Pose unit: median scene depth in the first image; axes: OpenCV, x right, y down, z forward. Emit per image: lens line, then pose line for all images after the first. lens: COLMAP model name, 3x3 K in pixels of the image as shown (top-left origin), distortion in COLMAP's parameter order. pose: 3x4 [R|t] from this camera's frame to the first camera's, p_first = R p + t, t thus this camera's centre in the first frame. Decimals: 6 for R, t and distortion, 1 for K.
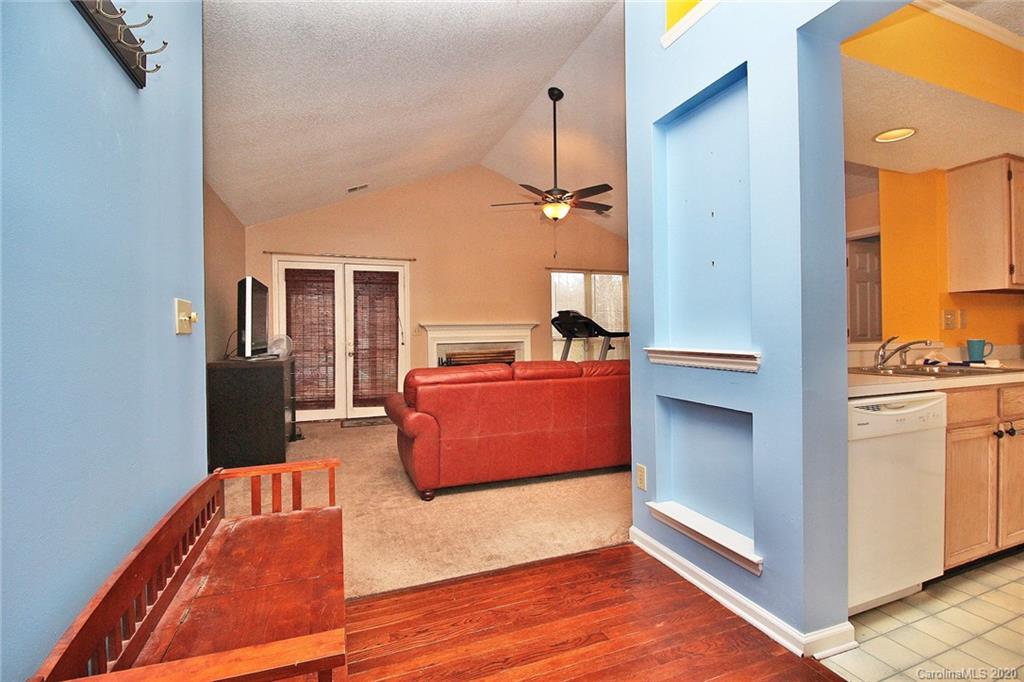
lens RADIAL K [[470.2, 0, 515.4], [0, 470.2, 338.1], [0, 0, 1]] dist [-0.019876, -0.000748]
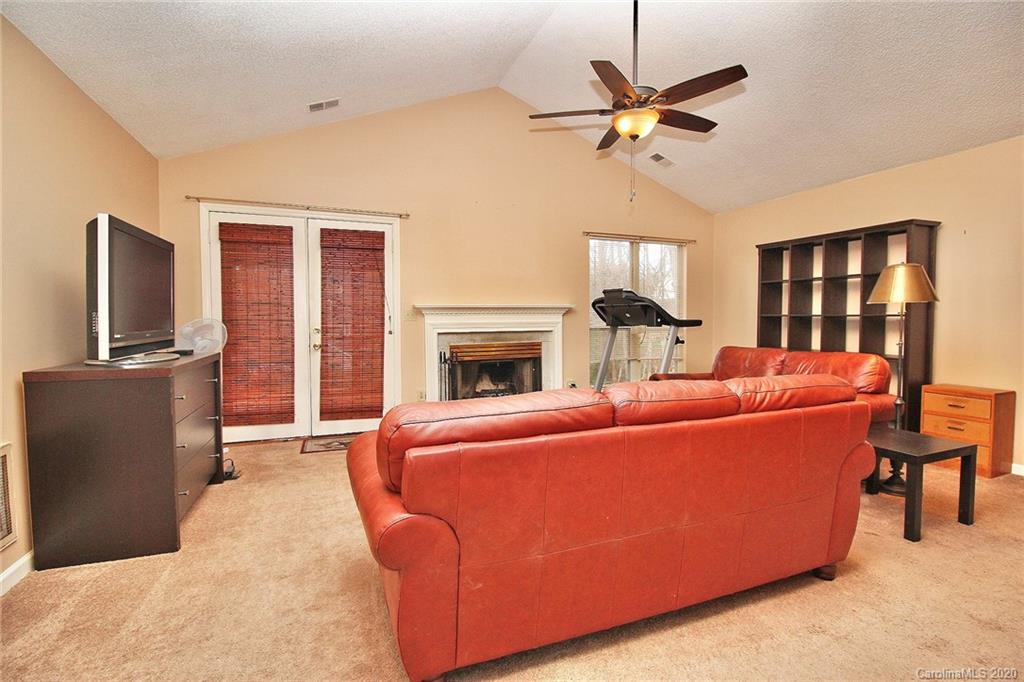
lens RADIAL K [[470.2, 0, 510.9], [0, 470.2, 336.0], [0, 0, 1]] dist [-0.019876, -0.000748]
pose [[0.999933, 0.011187, 0.002979, -0.058775], [-0.011270, 0.999502, 0.029468, -0.006240], [-0.002647, -0.029500, 0.999561, 0.288708]]
